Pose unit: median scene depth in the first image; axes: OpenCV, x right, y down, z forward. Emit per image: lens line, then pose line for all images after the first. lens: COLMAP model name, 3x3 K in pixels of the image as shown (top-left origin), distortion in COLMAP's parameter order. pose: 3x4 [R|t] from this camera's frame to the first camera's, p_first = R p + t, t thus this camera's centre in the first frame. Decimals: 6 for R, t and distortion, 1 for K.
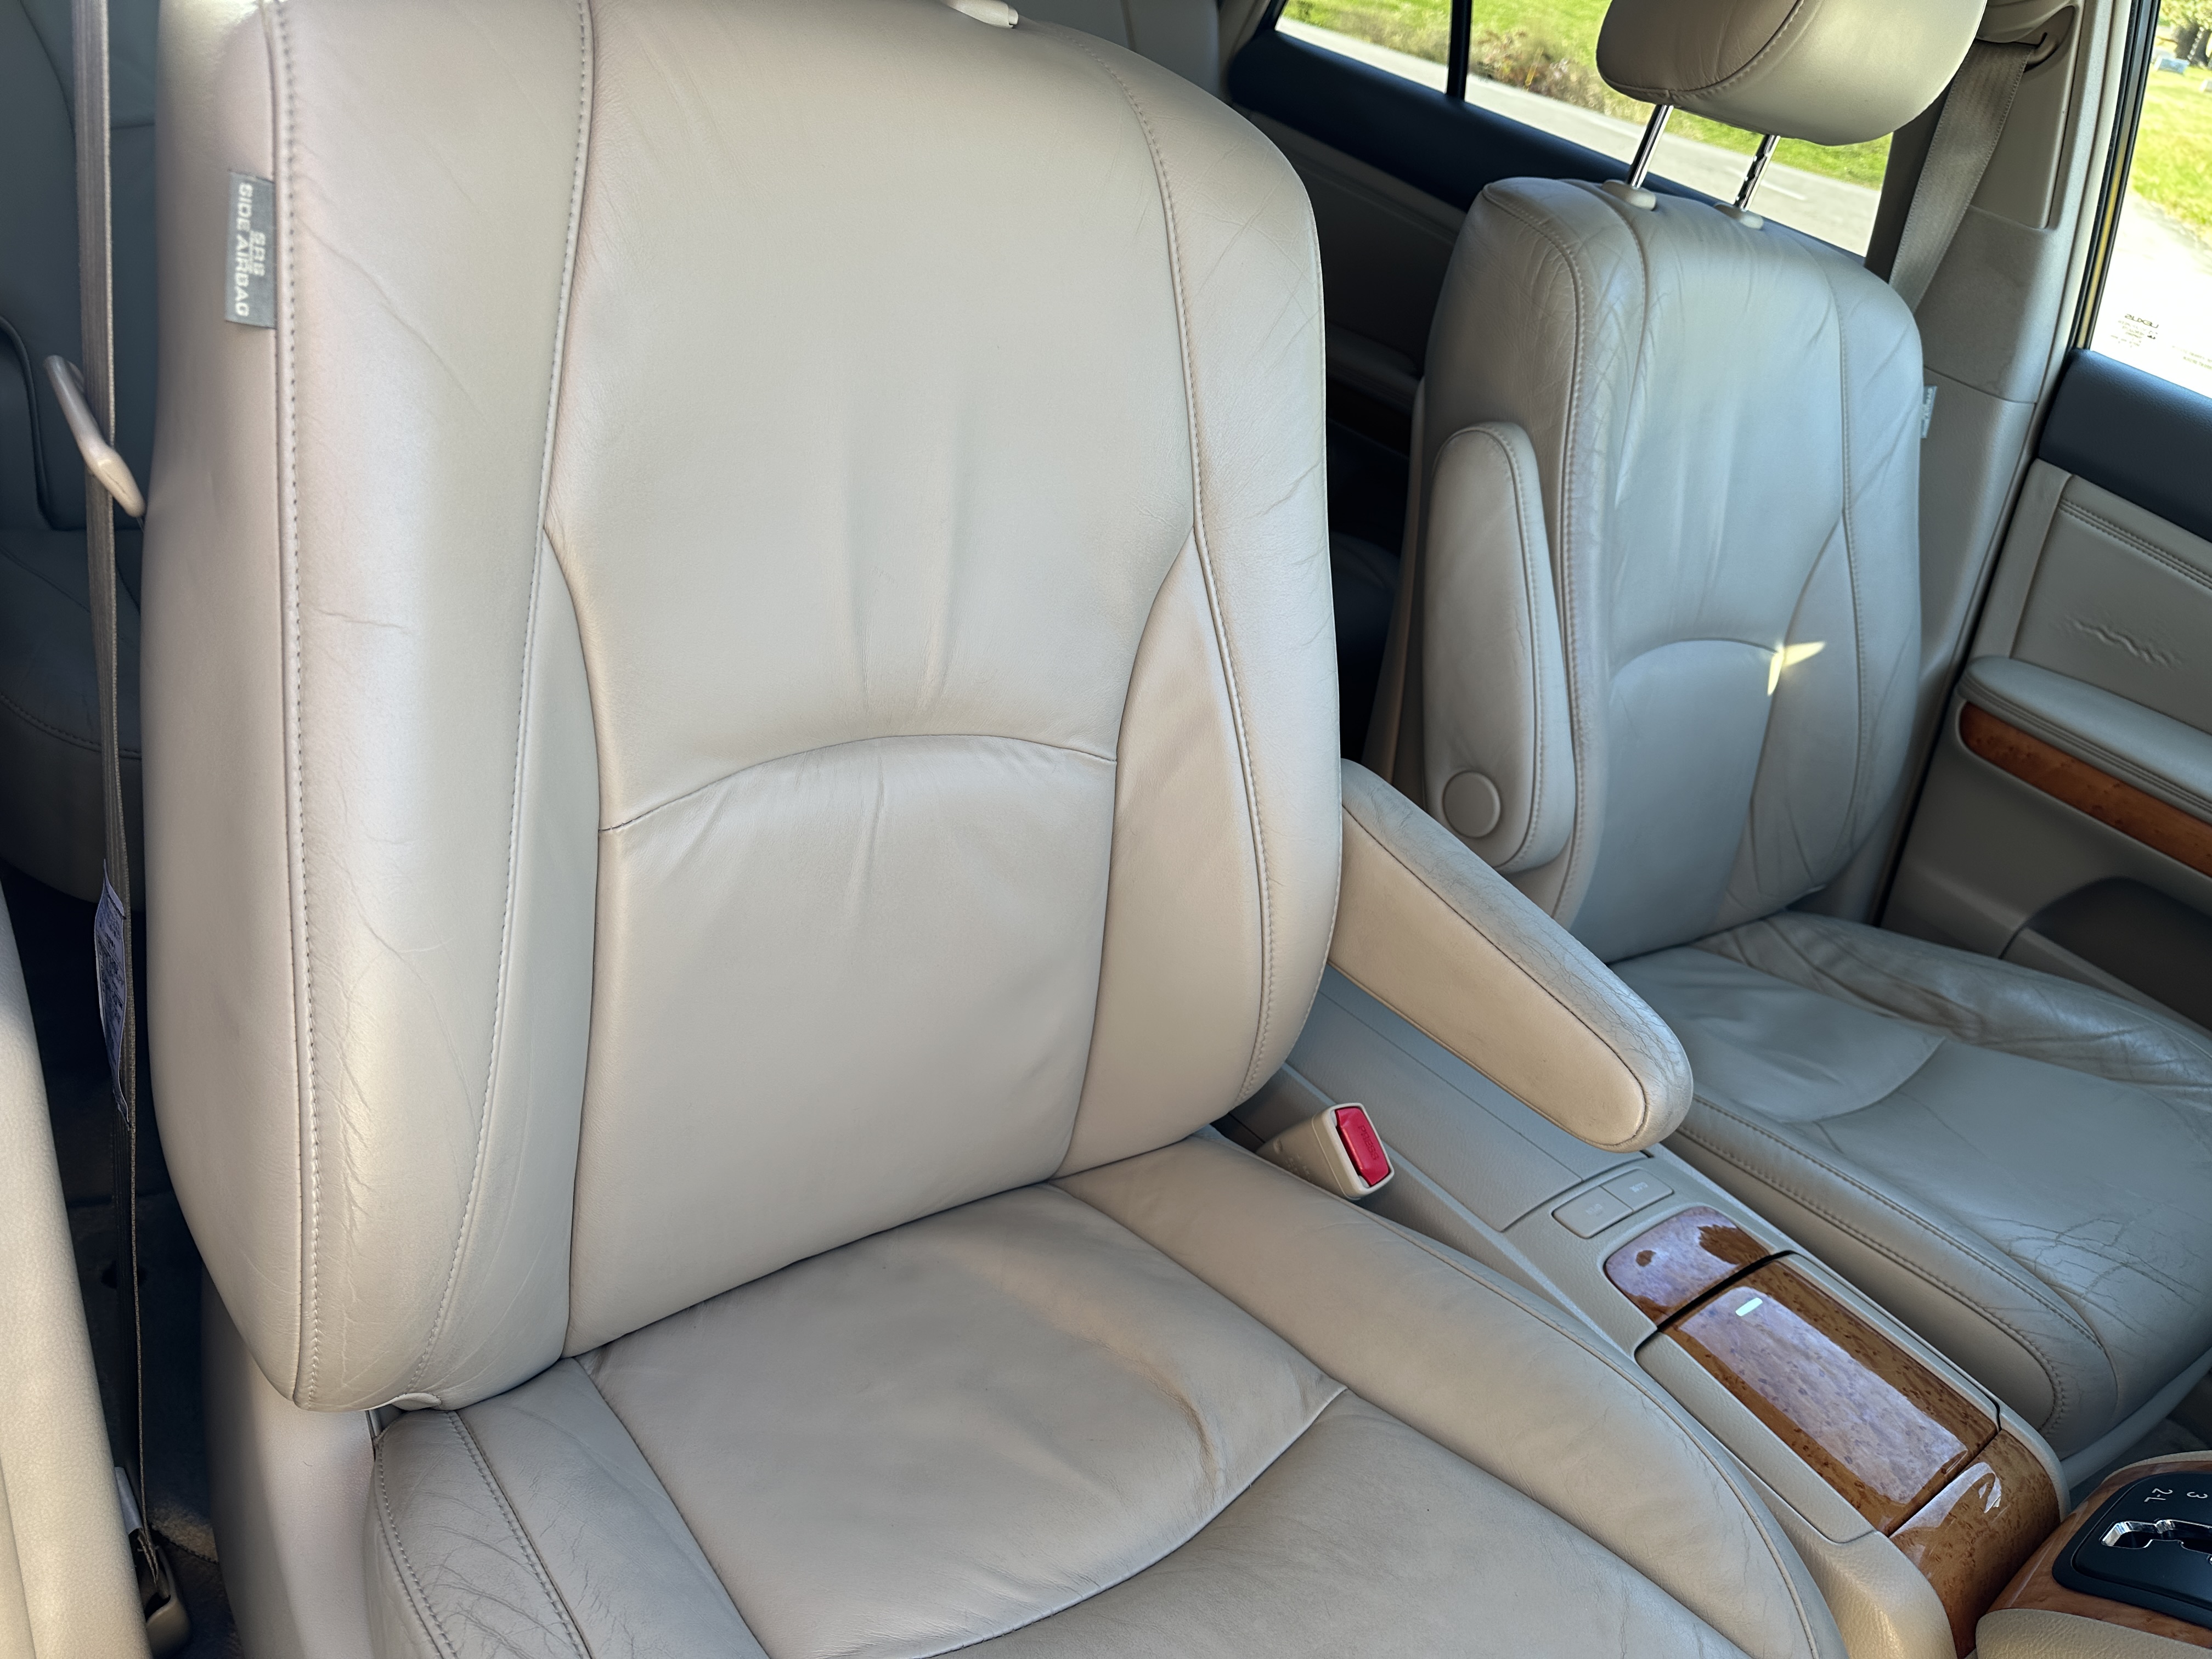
lens RADIAL K [[1539.6, 0, 1149.8], [0, 1539.6, 825.4], [0, 0, 1]] dist [0.022337, -0.038603]
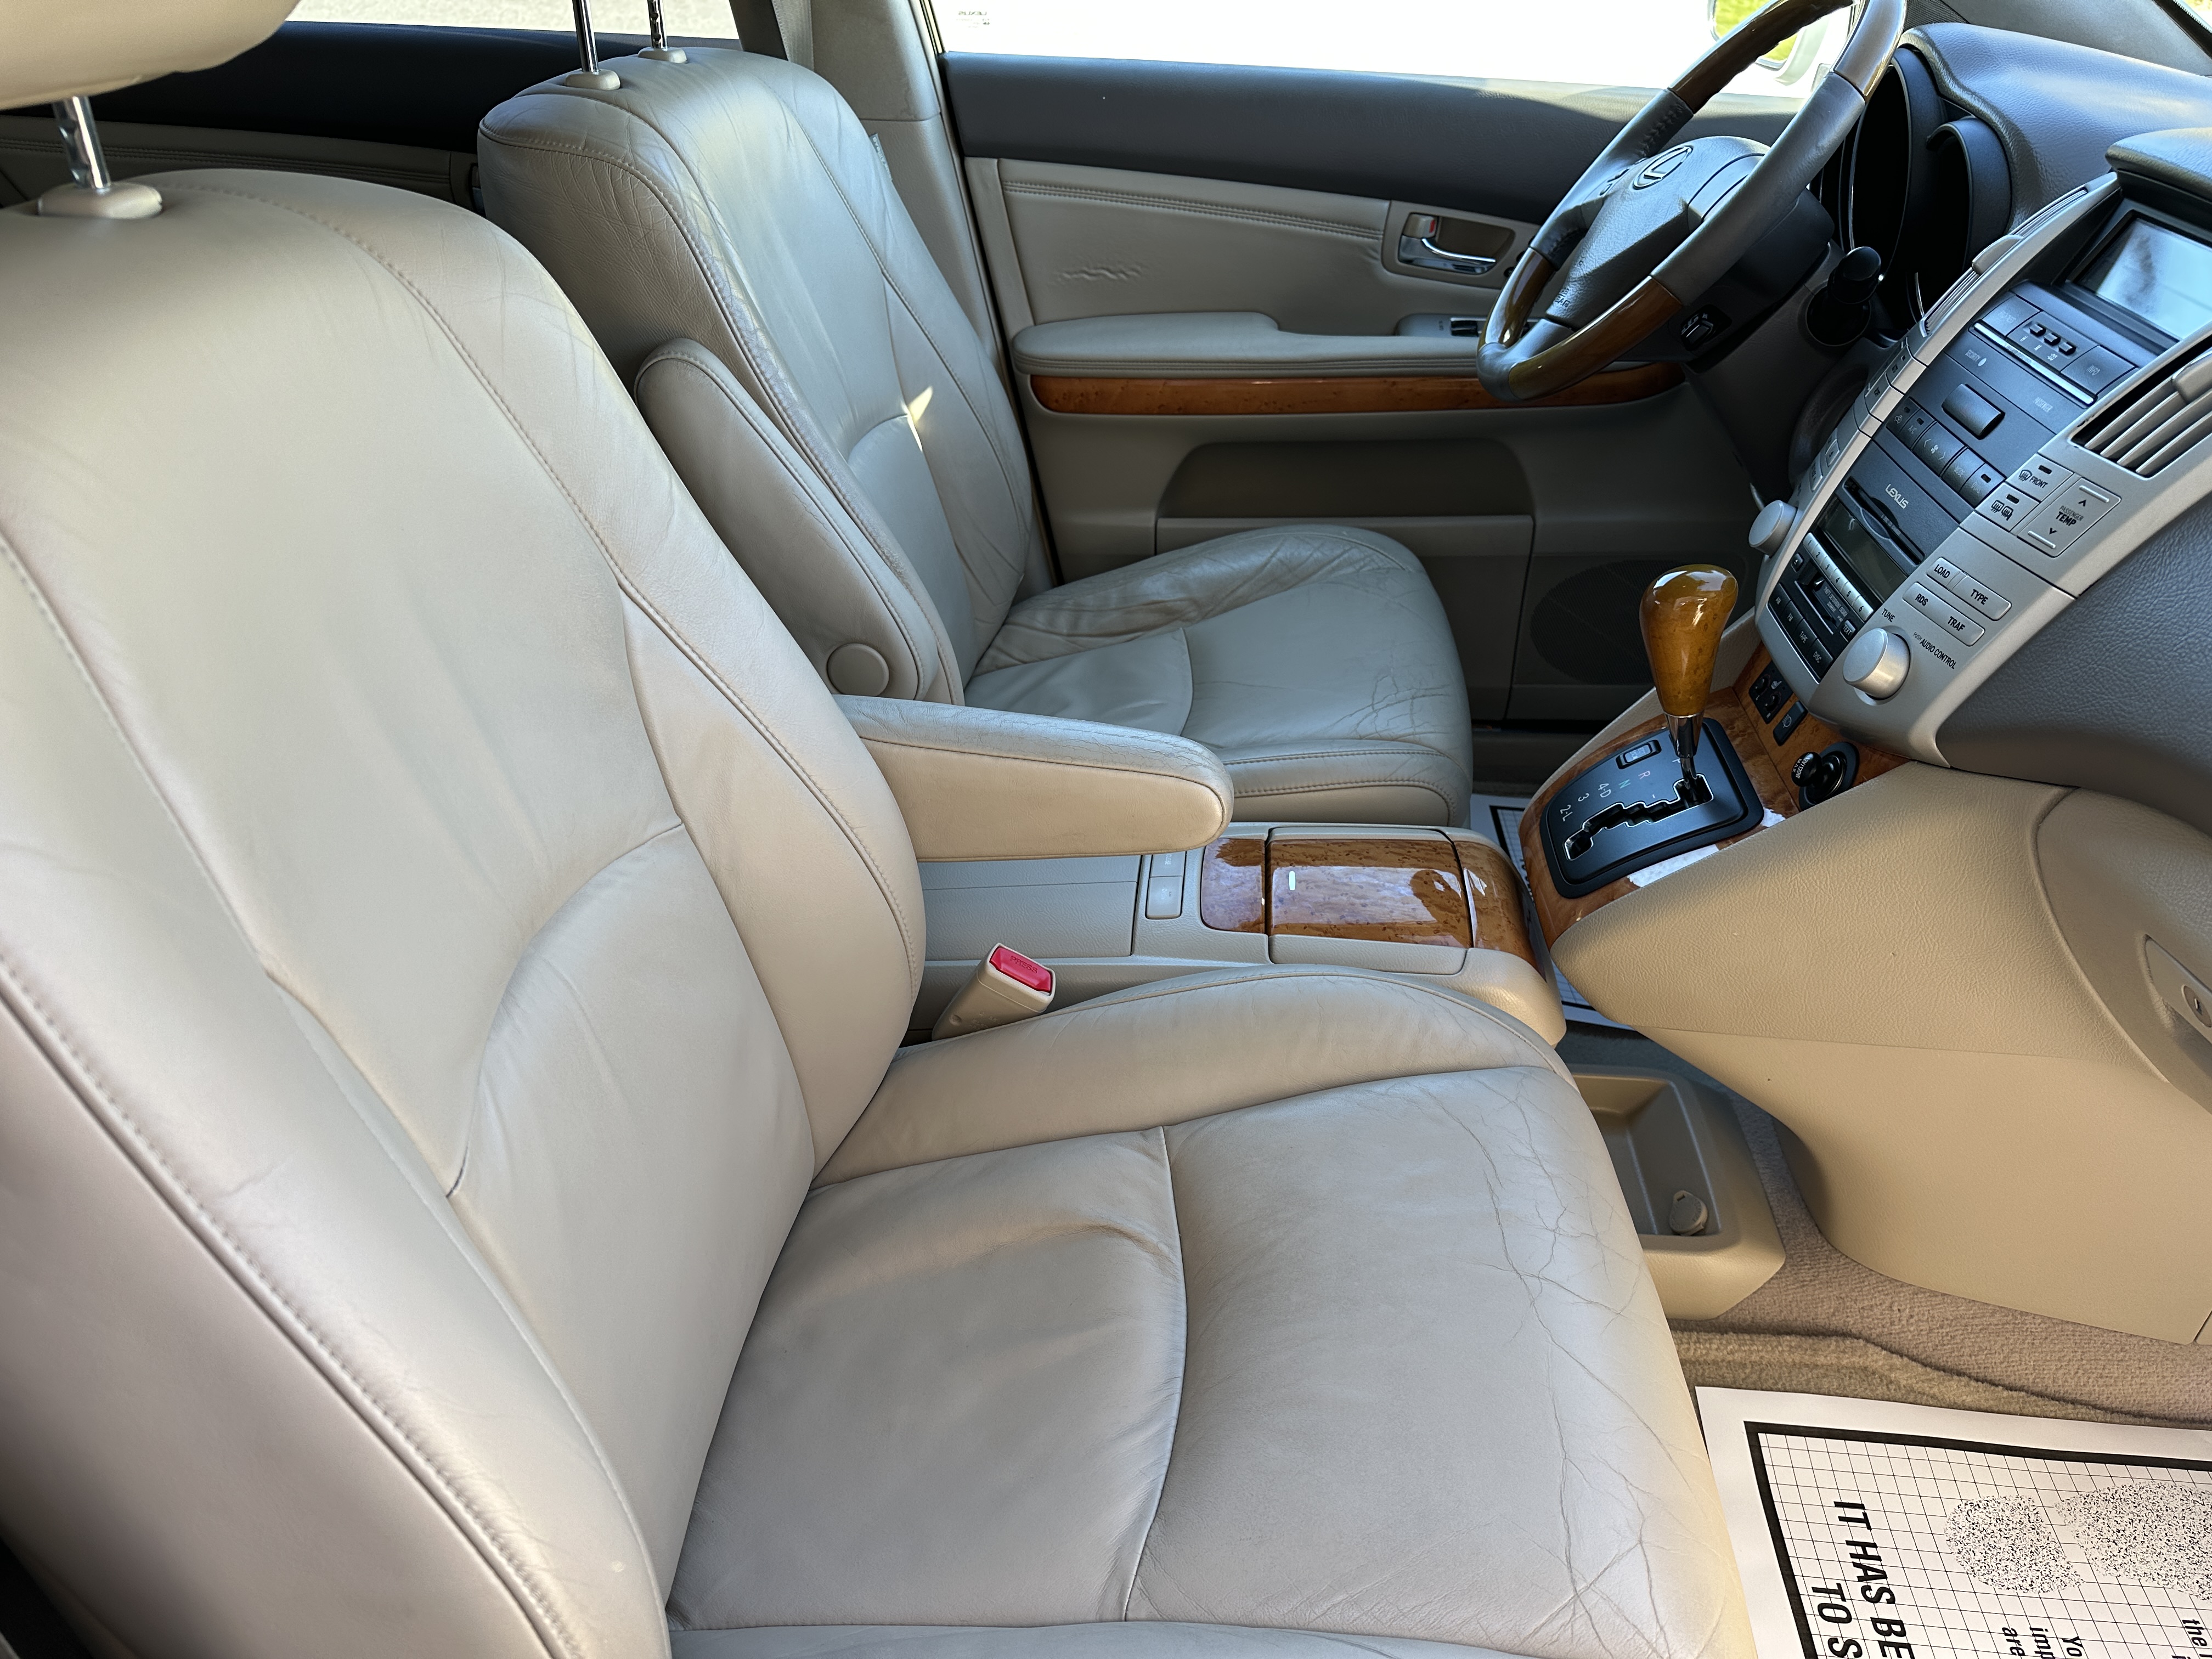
lens RADIAL K [[1527.6, 0, 1116.3], [0, 1527.6, 821.8], [0, 0, 1]] dist [0.093319, -0.106589]
pose [[0.666958, -0.582682, 0.464381, -0.200274], [0.511087, 0.811283, 0.283918, -0.121944], [-0.542178, 0.047978, 0.838893, -0.004950]]
